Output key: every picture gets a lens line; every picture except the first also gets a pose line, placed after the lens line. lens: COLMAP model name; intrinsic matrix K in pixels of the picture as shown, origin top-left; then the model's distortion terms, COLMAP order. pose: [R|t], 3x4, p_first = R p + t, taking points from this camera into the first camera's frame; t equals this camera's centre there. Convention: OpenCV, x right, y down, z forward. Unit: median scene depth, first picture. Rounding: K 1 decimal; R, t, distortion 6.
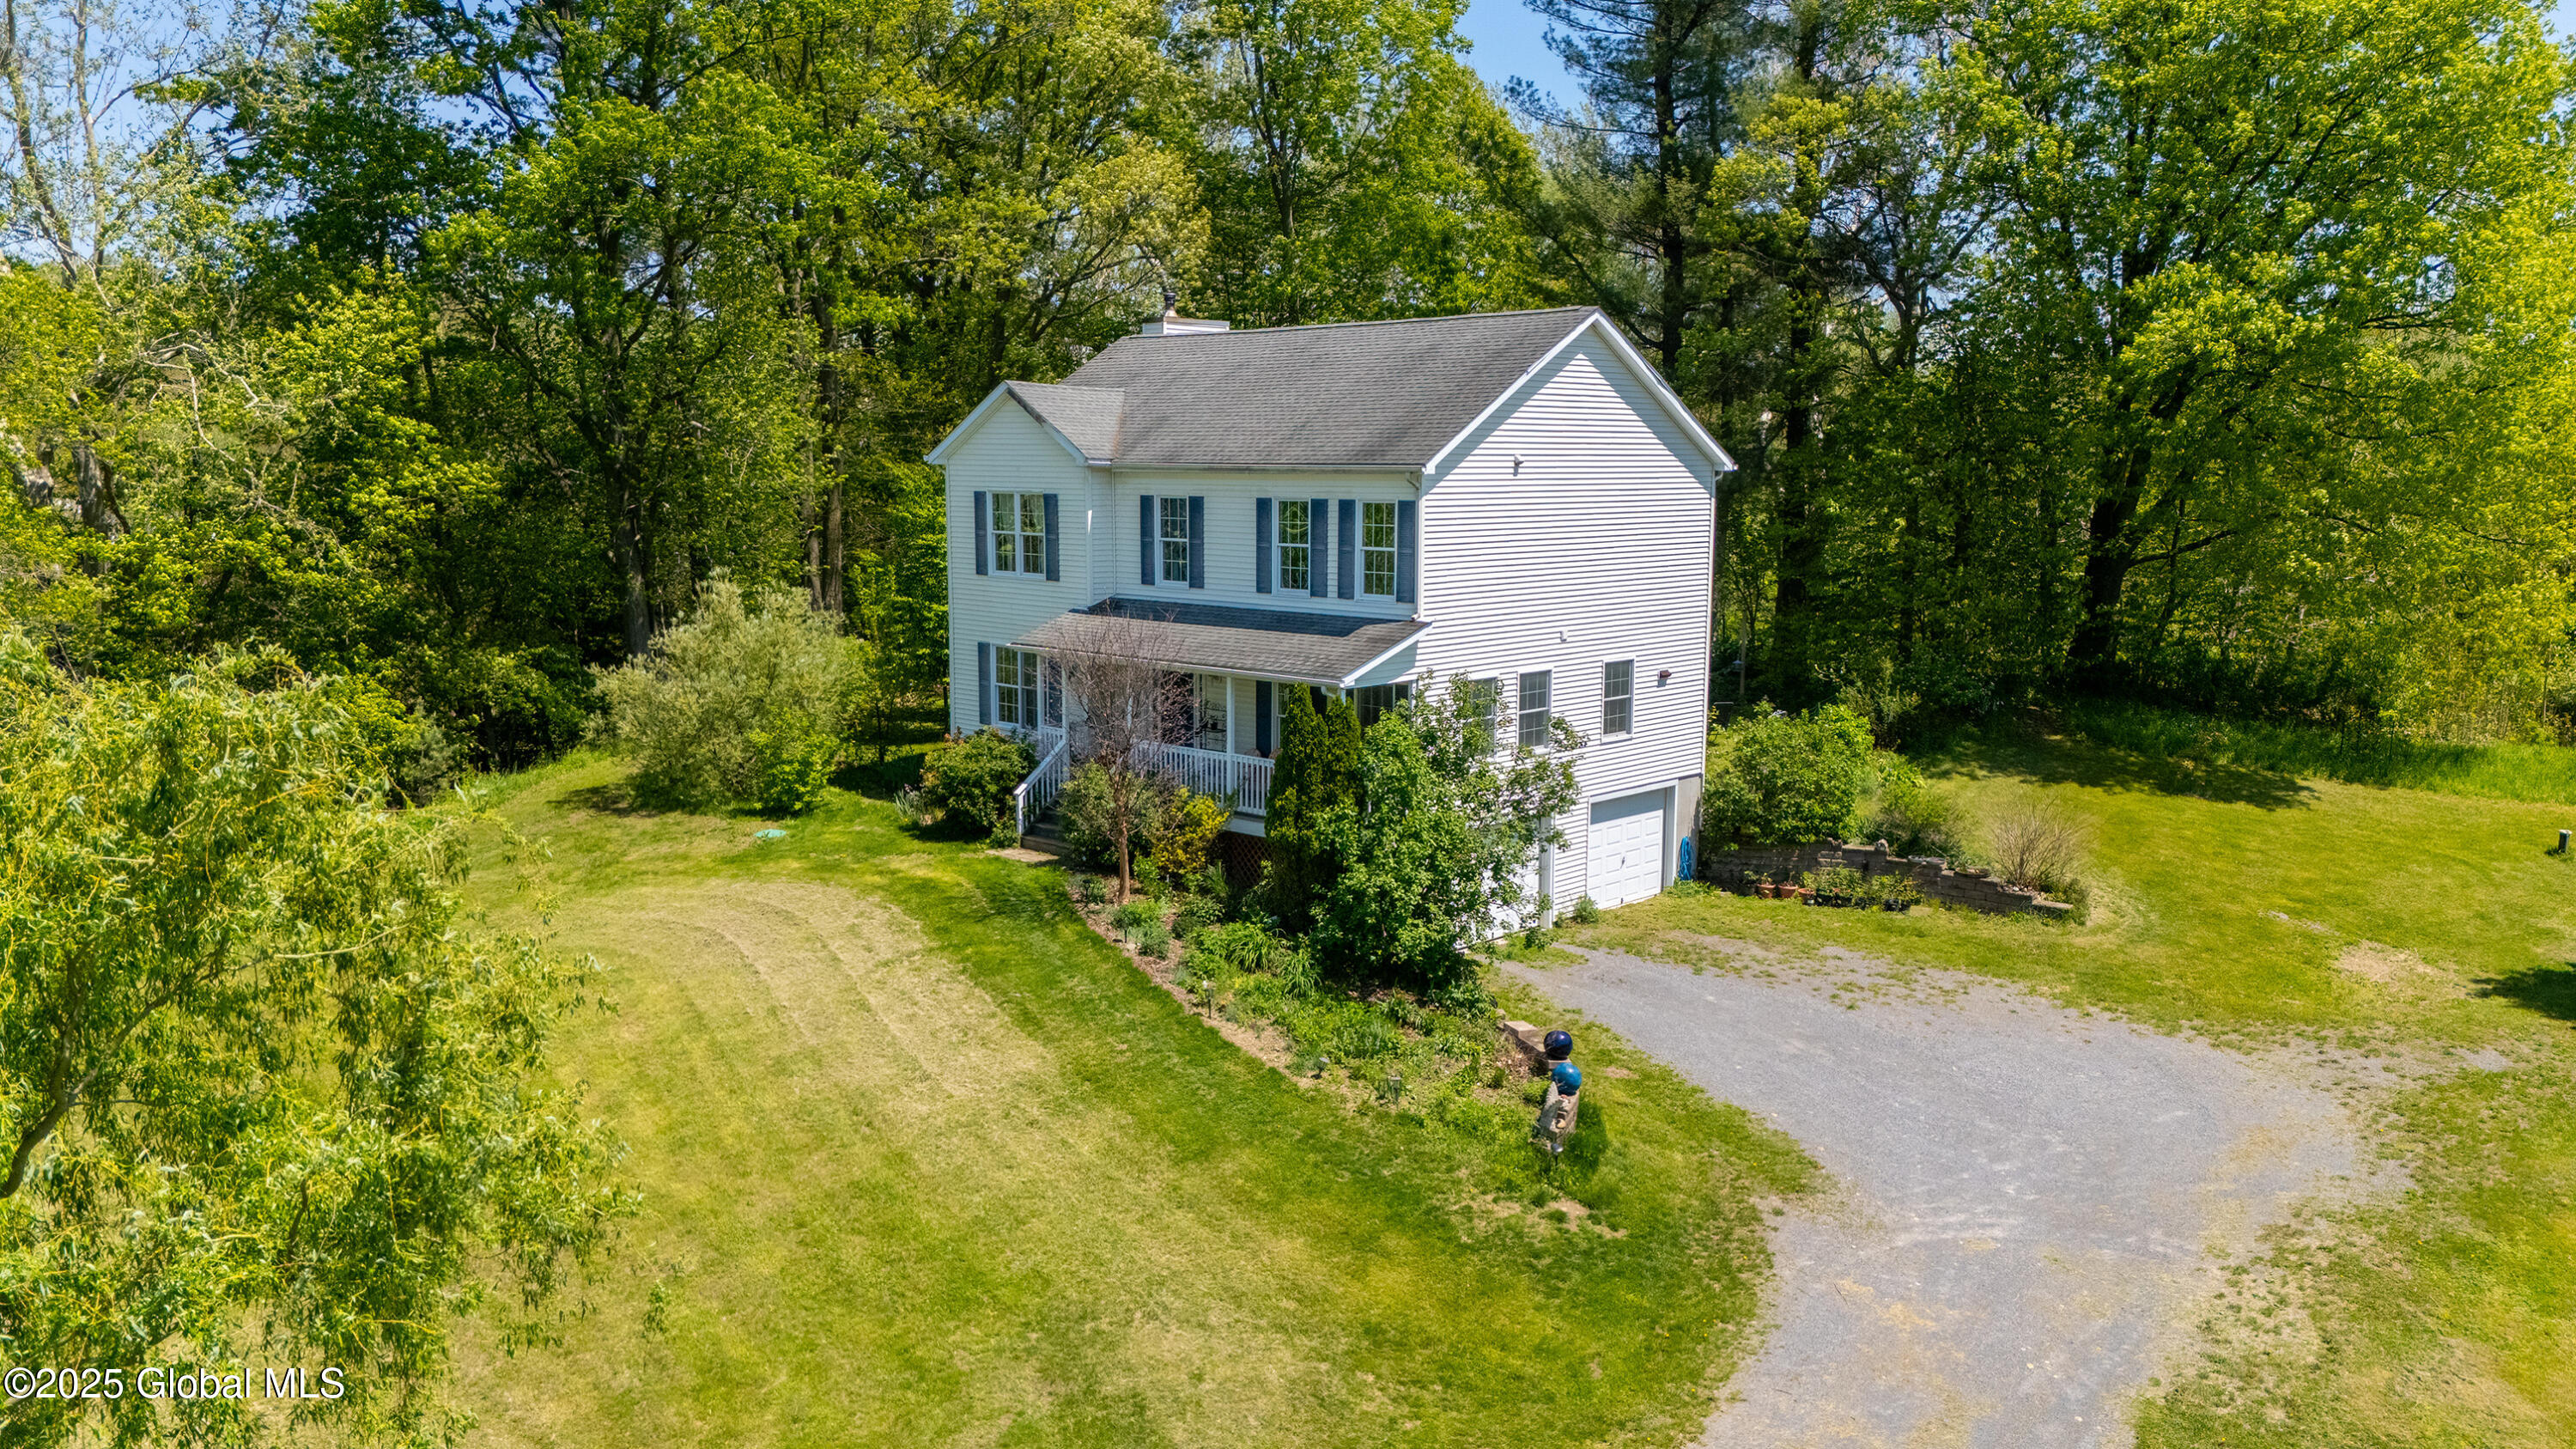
lens RADIAL K [[1883.2, 0, 1281.2], [0, 1883.2, 721.8], [0, 0, 1]] dist [0.084294, -0.085609]
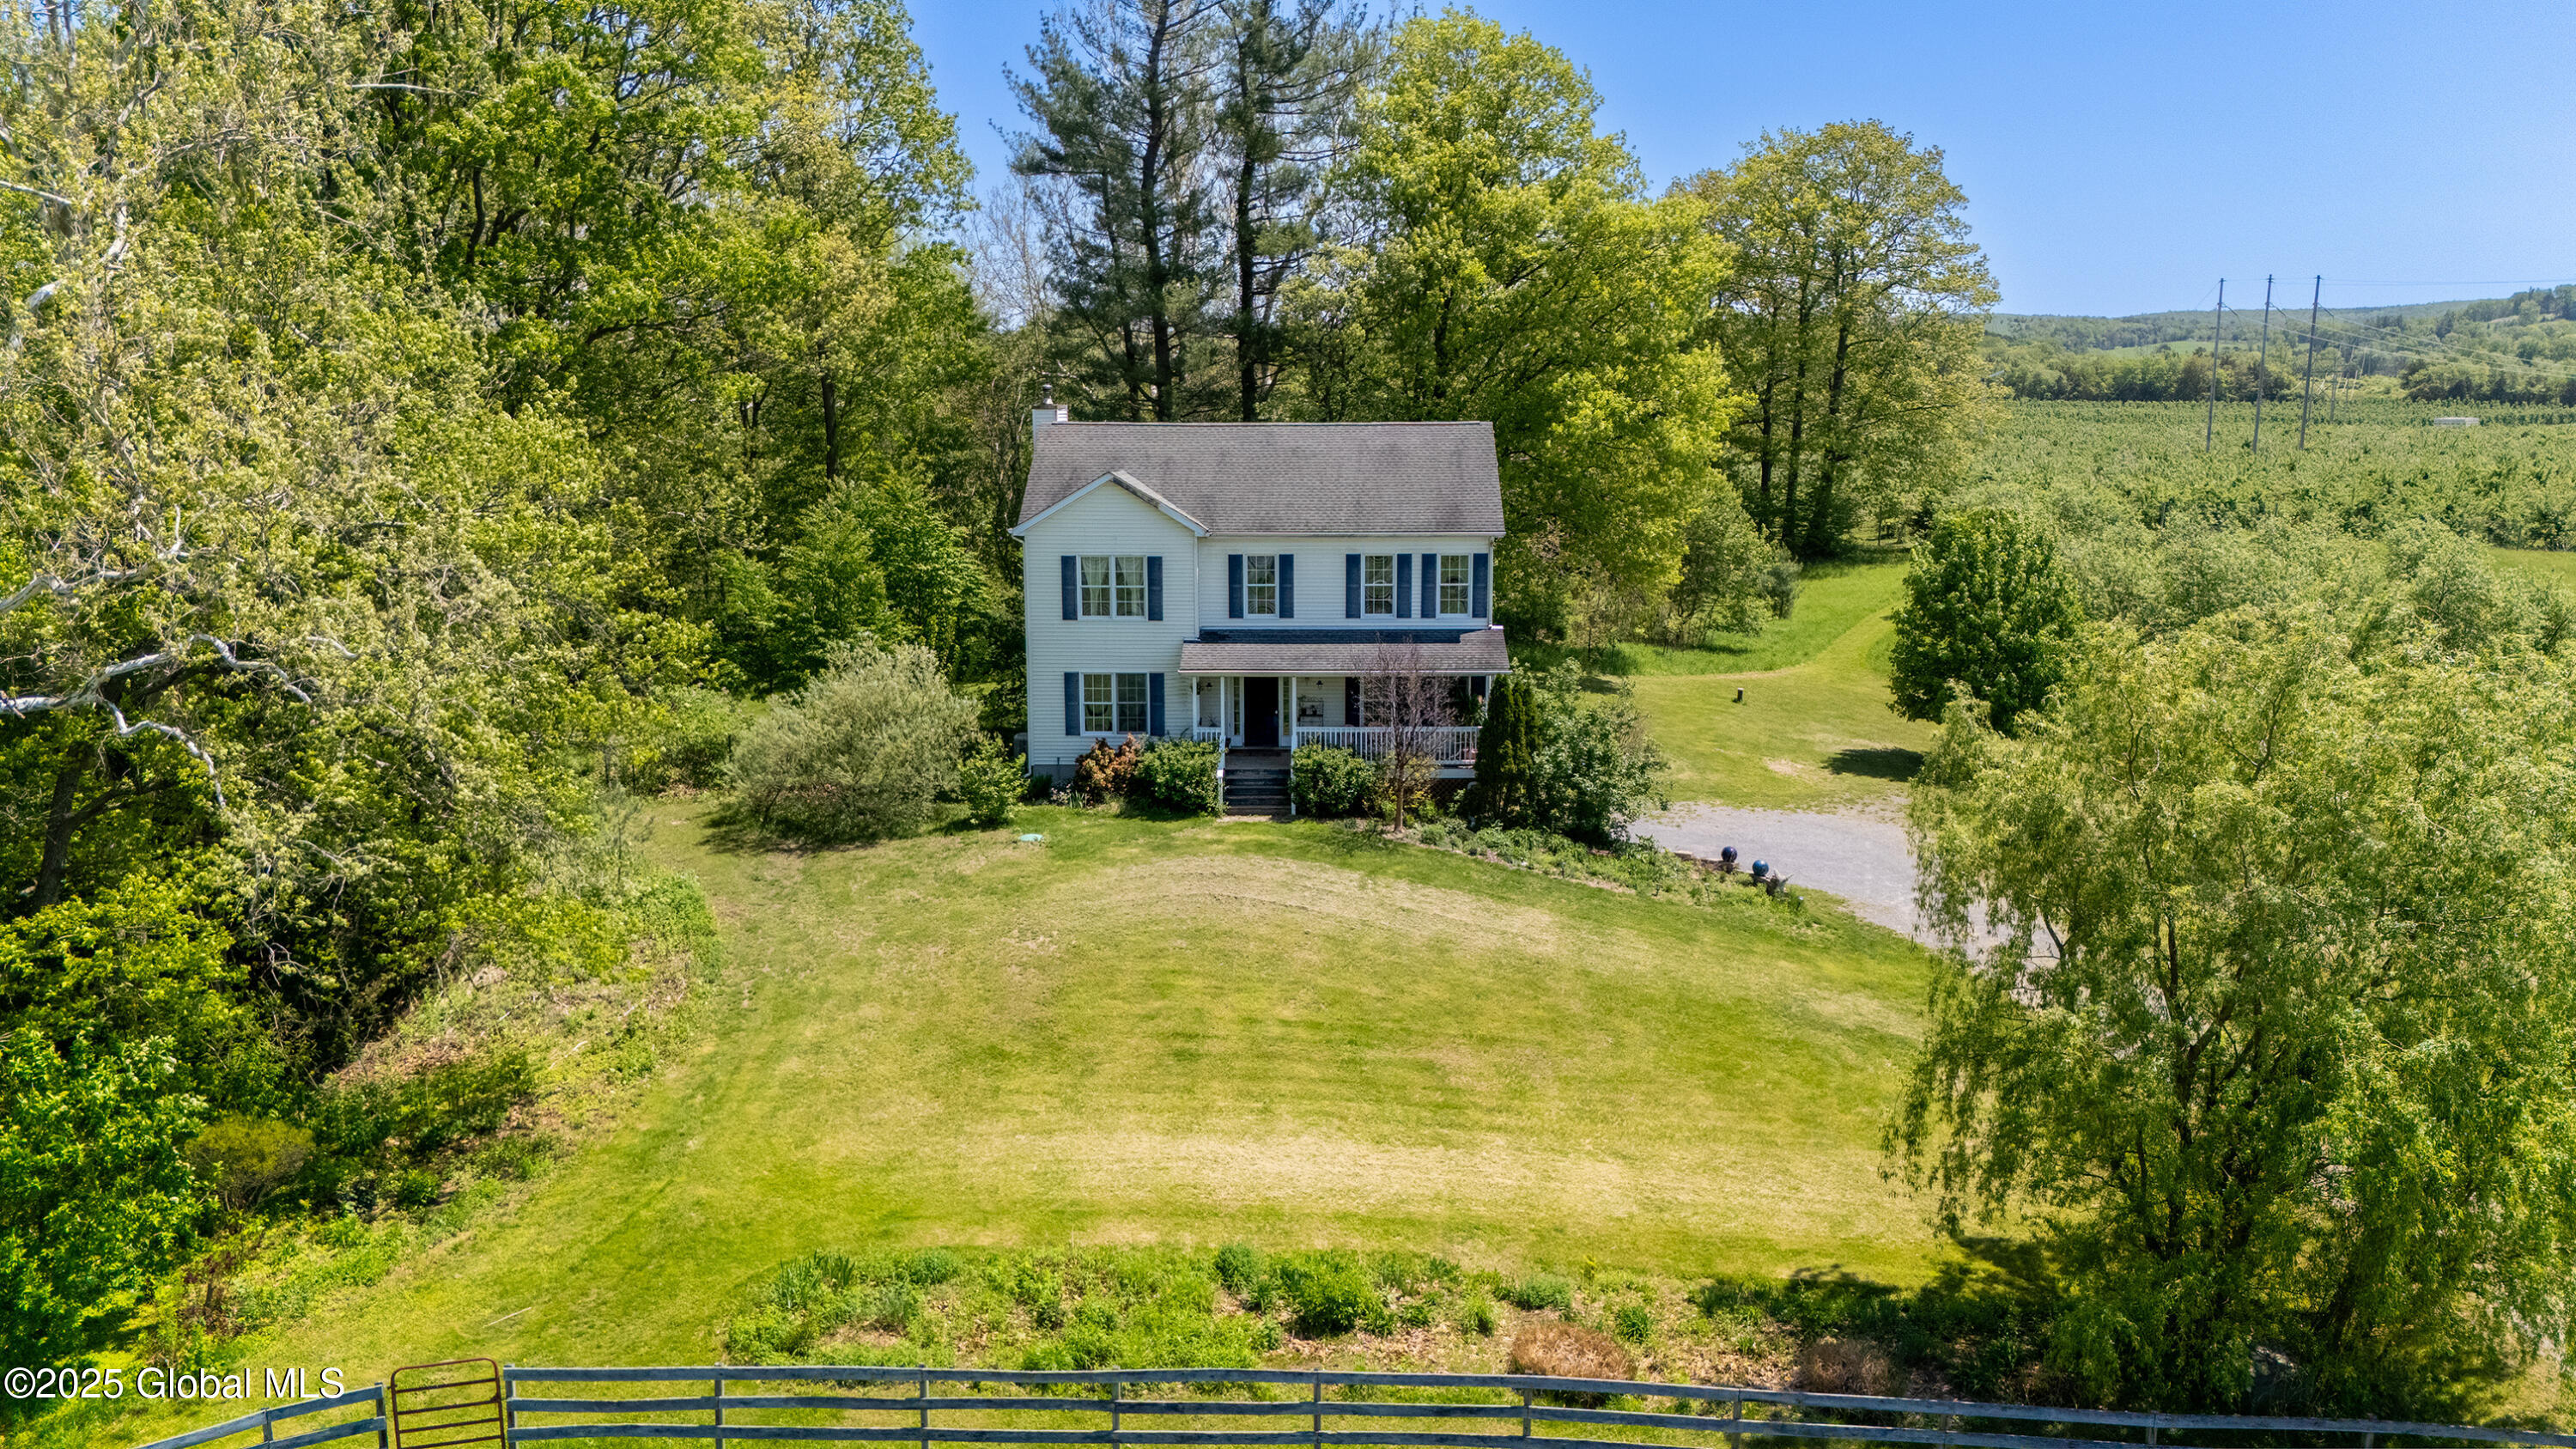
lens RADIAL K [[1883.2, 0, 1281.2], [0, 1883.2, 721.8], [0, 0, 1]] dist [0.084294, -0.085609]
pose [[0.737769, -0.120953, 0.664129, -1.035850], [0.100224, 0.992540, 0.069428, -0.095464], [-0.667572, 0.015340, 0.744387, -0.054840]]
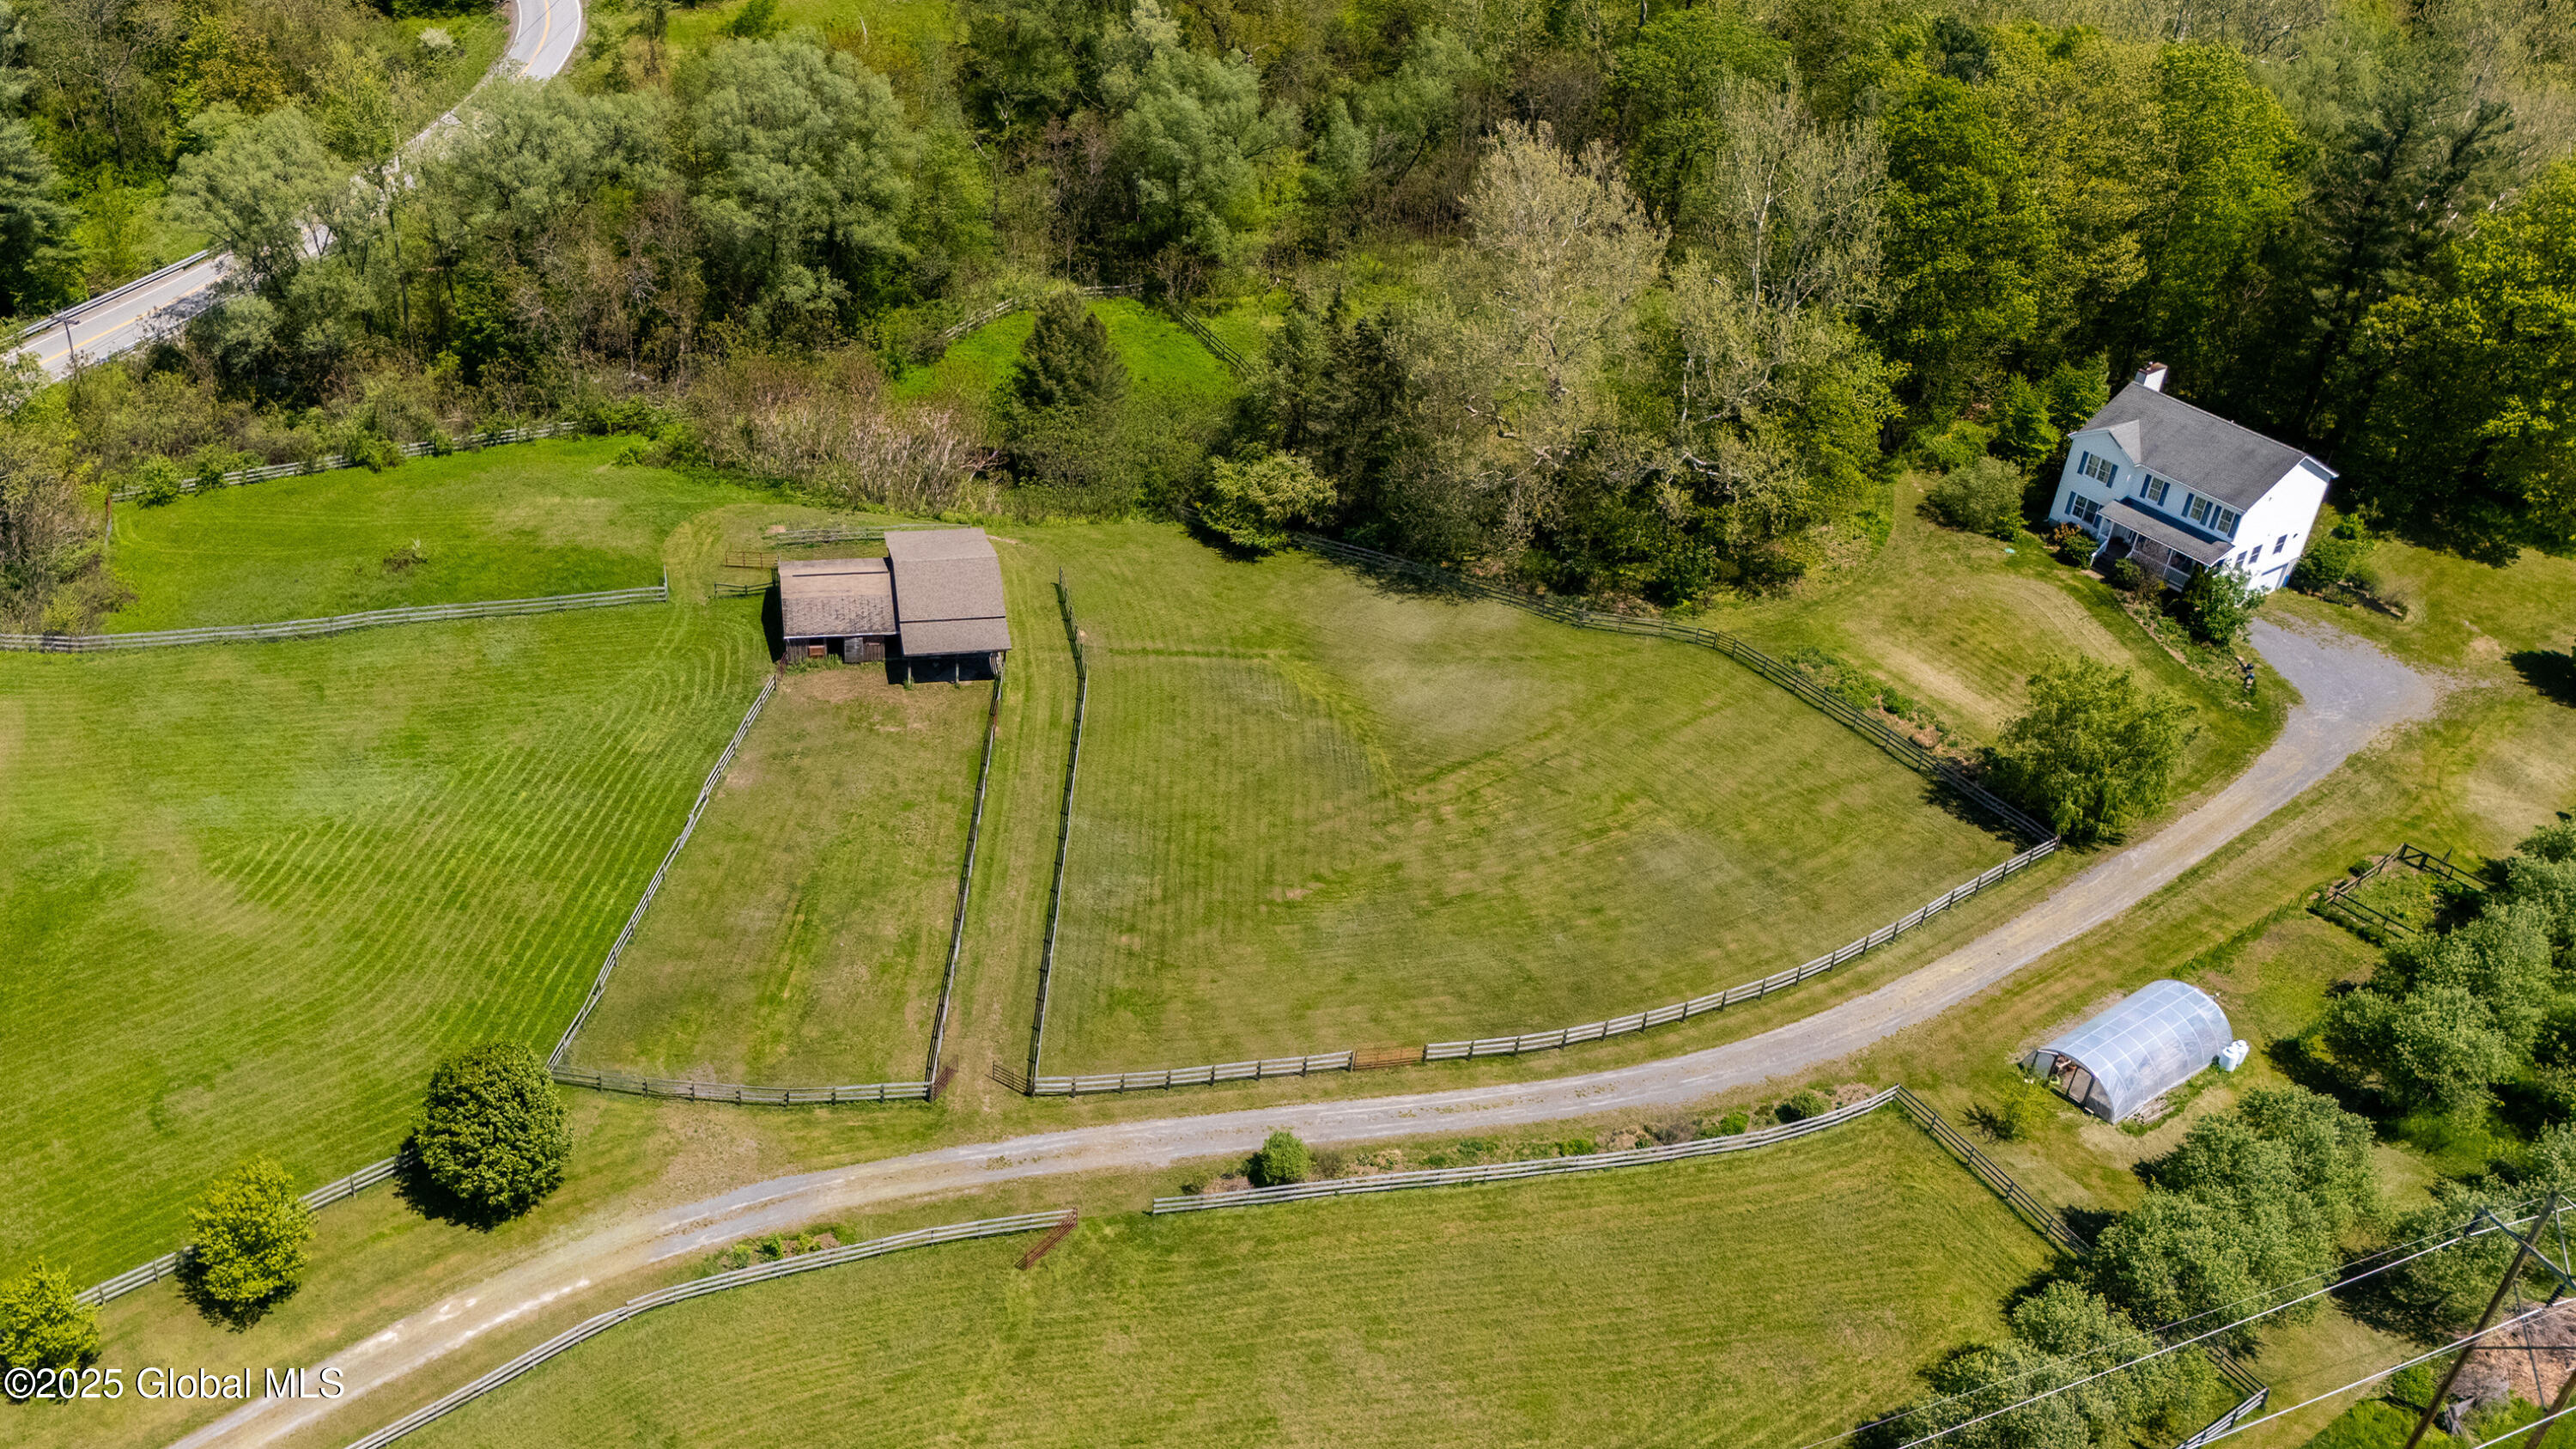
lens RADIAL K [[2349.0, 0, 978.1], [0, 2349.0, 830.7], [0, 0, 1]] dist [0.080945, -0.067368]
pose [[0.972577, 0.142166, -0.184072, -1.344788], [-0.039081, 0.880075, 0.473223, -1.632810], [0.229273, -0.453052, 0.861497, -3.805924]]
